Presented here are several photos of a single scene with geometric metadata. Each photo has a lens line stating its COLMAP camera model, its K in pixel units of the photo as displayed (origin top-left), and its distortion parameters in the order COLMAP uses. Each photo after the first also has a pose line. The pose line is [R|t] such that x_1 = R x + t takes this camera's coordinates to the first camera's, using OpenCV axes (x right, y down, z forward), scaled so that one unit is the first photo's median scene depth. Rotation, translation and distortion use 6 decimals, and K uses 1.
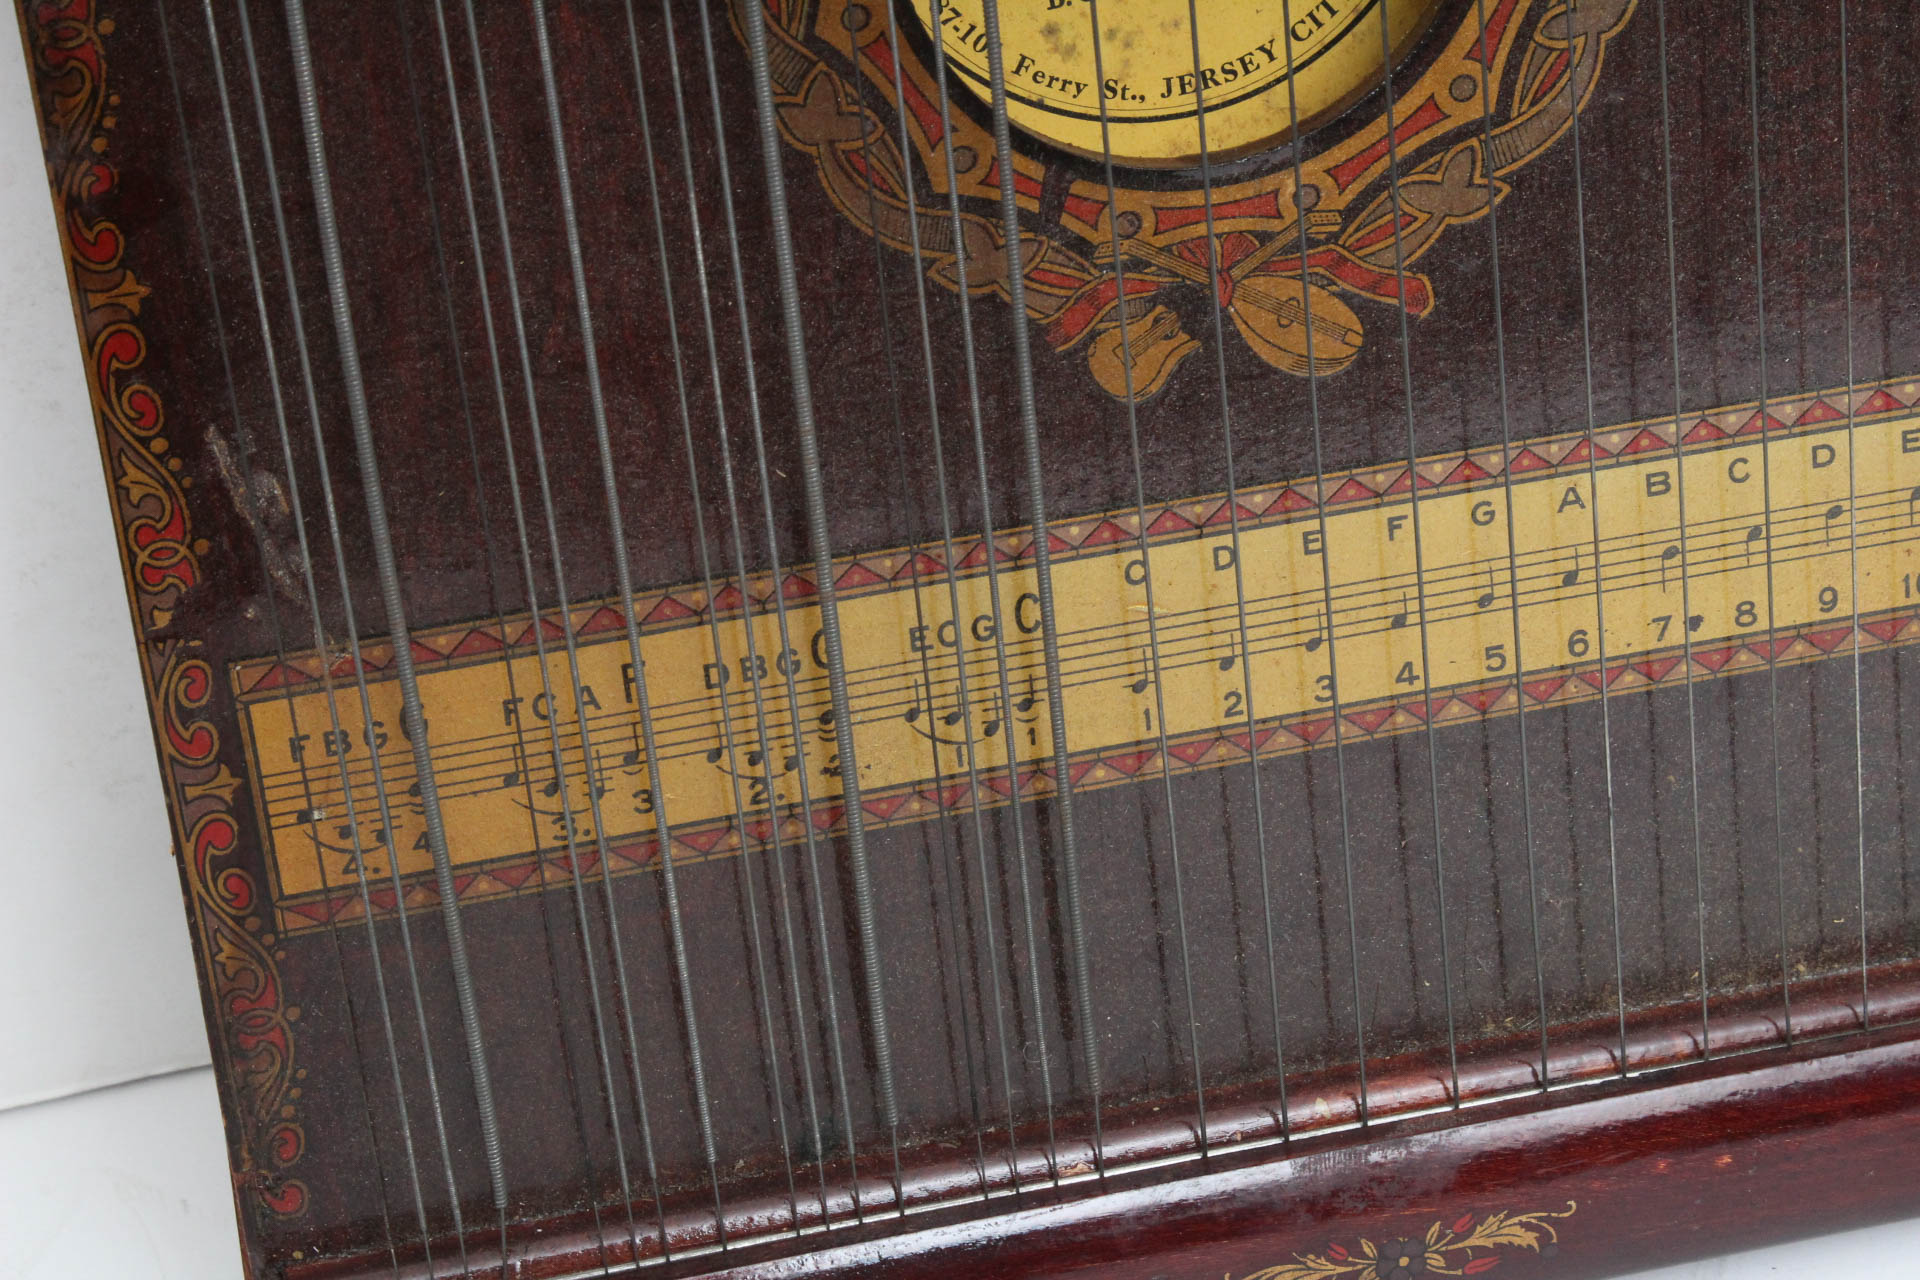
lens RADIAL K [[4555.8, 0, 952.7], [0, 4555.8, 644.7], [0, 0, 1]] dist [0.093111, 0.000000]
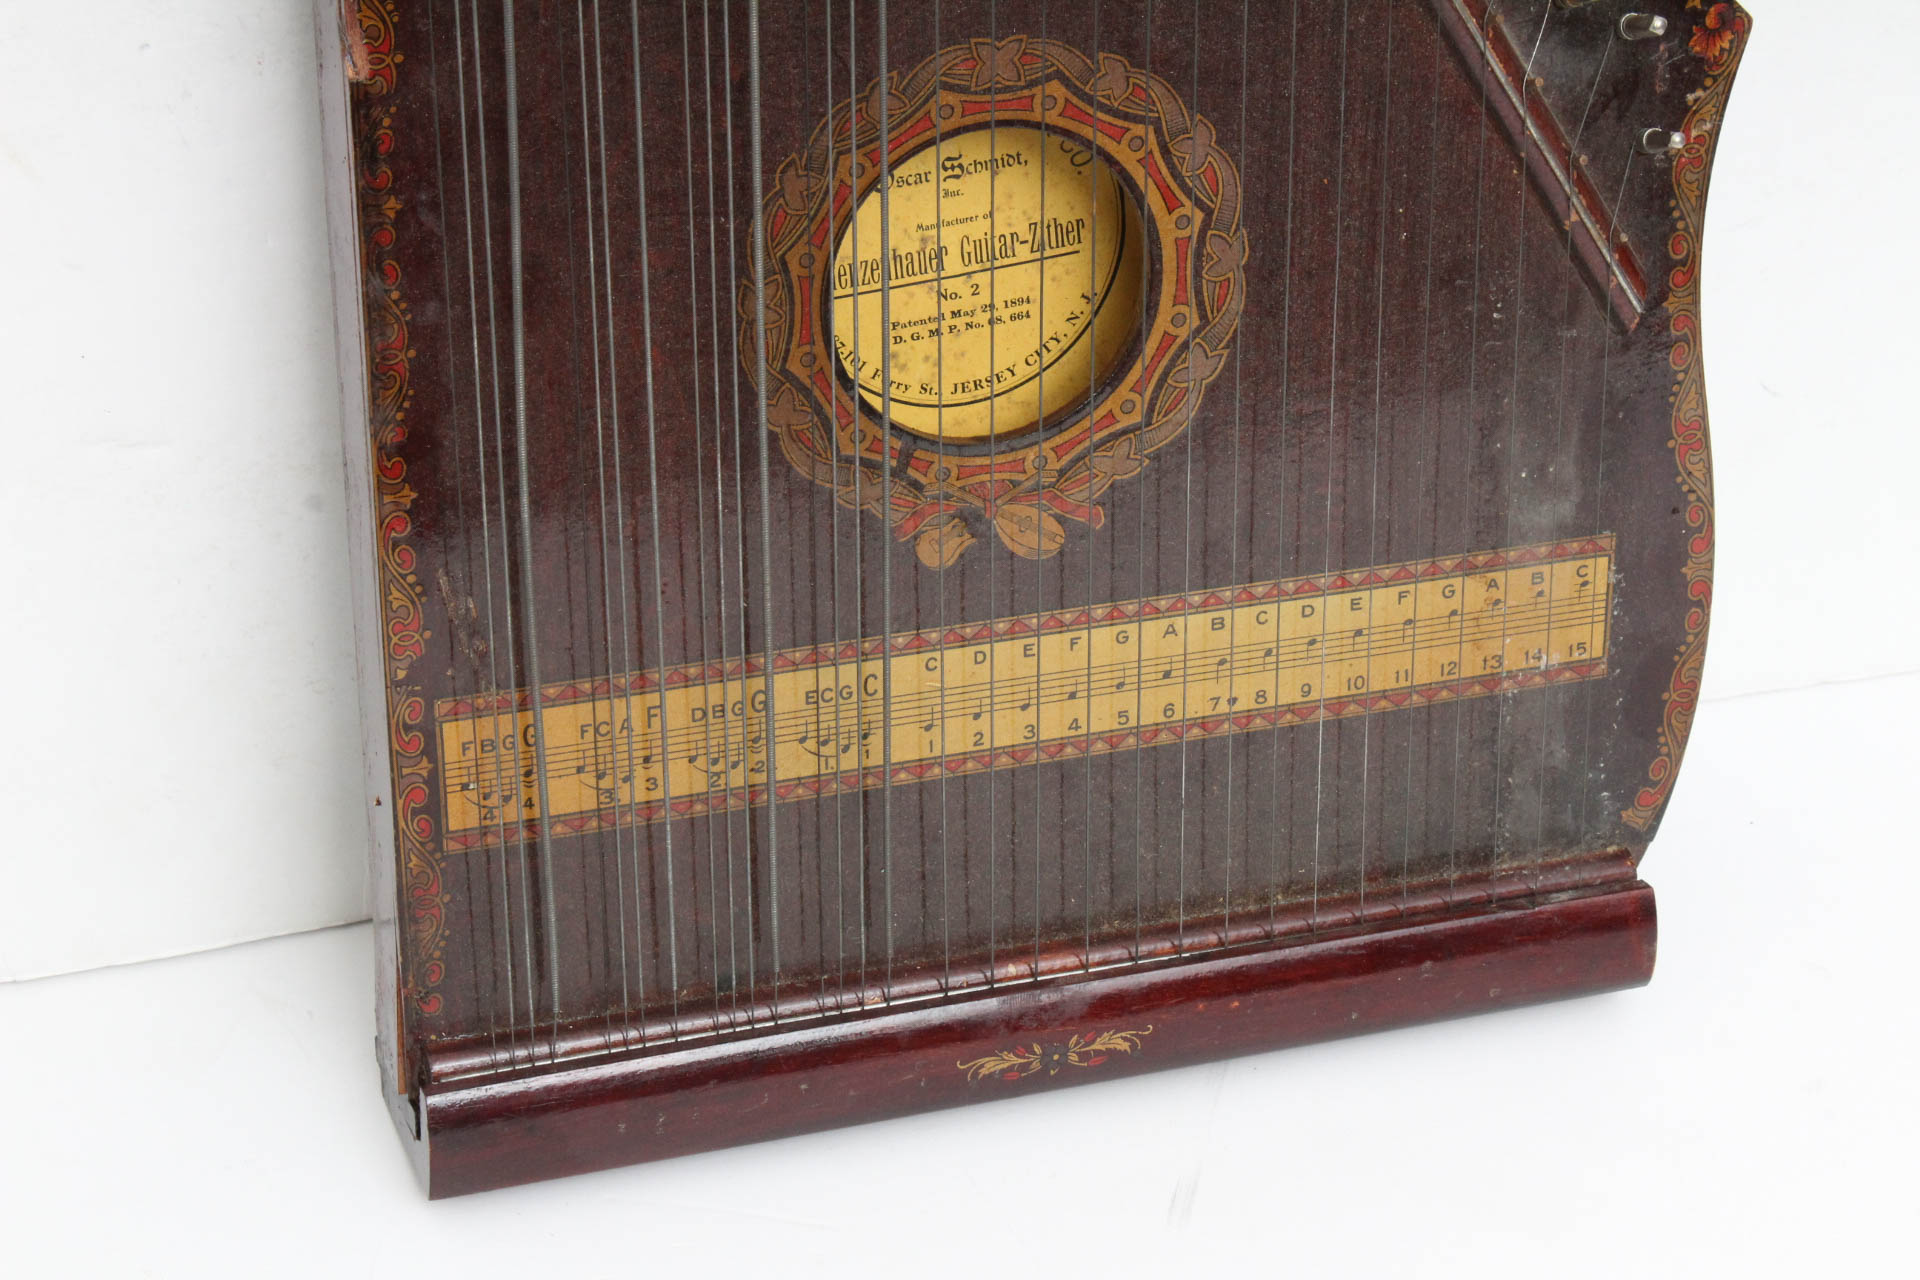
lens RADIAL K [[4555.8, 0, 963.8], [0, 4555.8, 638.5], [0, 0, 1]] dist [0.093111, 0.000000]
pose [[0.987645, 0.036863, 0.152311, -0.217763], [-0.038592, 0.999220, 0.008413, -0.041074], [-0.151882, -0.014187, 0.988297, -0.756338]]
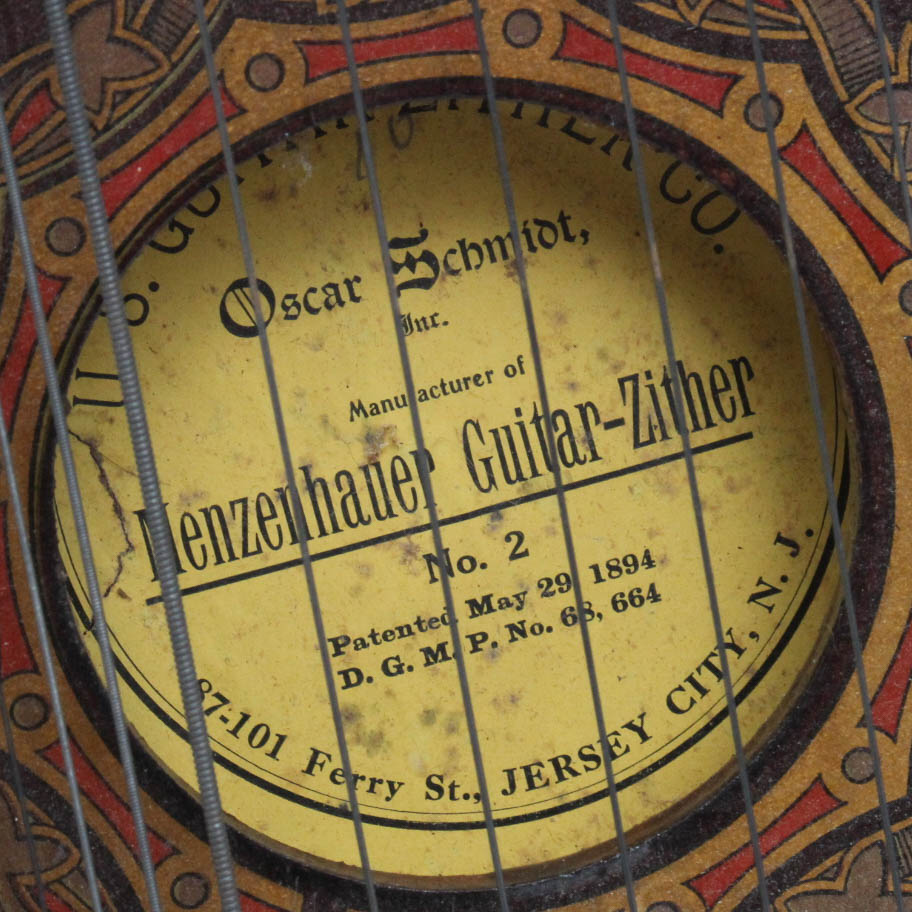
lens RADIAL K [[4540.0, 0, 455.0], [0, 4540.0, 455.5], [0, 0, 1]] dist [0.158541, 0.000000]
pose [[0.993913, -0.055049, -0.095427, 0.115673], [0.035412, 0.979879, -0.196425, -0.026108], [0.104320, 0.191850, 0.975864, 0.243502]]
